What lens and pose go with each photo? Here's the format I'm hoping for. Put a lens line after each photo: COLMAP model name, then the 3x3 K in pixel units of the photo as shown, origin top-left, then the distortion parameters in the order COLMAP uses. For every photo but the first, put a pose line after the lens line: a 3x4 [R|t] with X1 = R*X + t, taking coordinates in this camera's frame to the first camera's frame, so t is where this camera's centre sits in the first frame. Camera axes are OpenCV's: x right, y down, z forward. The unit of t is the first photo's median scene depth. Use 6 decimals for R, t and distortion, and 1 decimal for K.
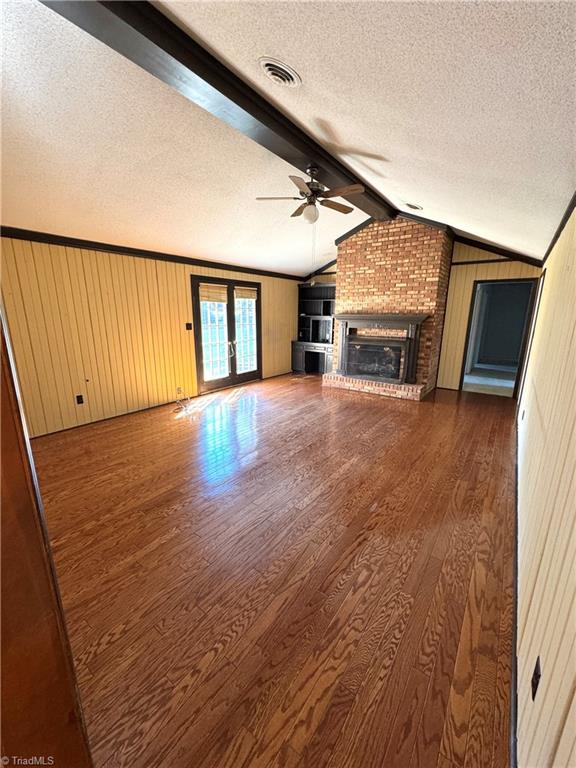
lens RADIAL K [[305.9, 0, 287.9], [0, 305.9, 385.7], [0, 0, 1]] dist [-0.001361, -0.000329]
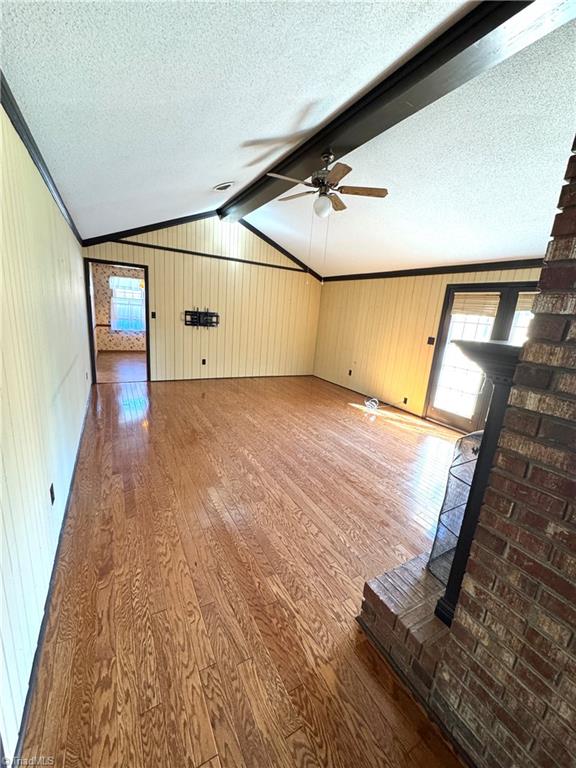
lens RADIAL K [[305.9, 0, 288.0], [0, 305.9, 383.3], [0, 0, 1]] dist [-0.001361, -0.000329]
pose [[-0.409999, 0.167795, -0.896519, 0.712132], [-0.294663, 0.905856, 0.304299, -0.233607], [0.863177, 0.388934, -0.321957, 0.985172]]
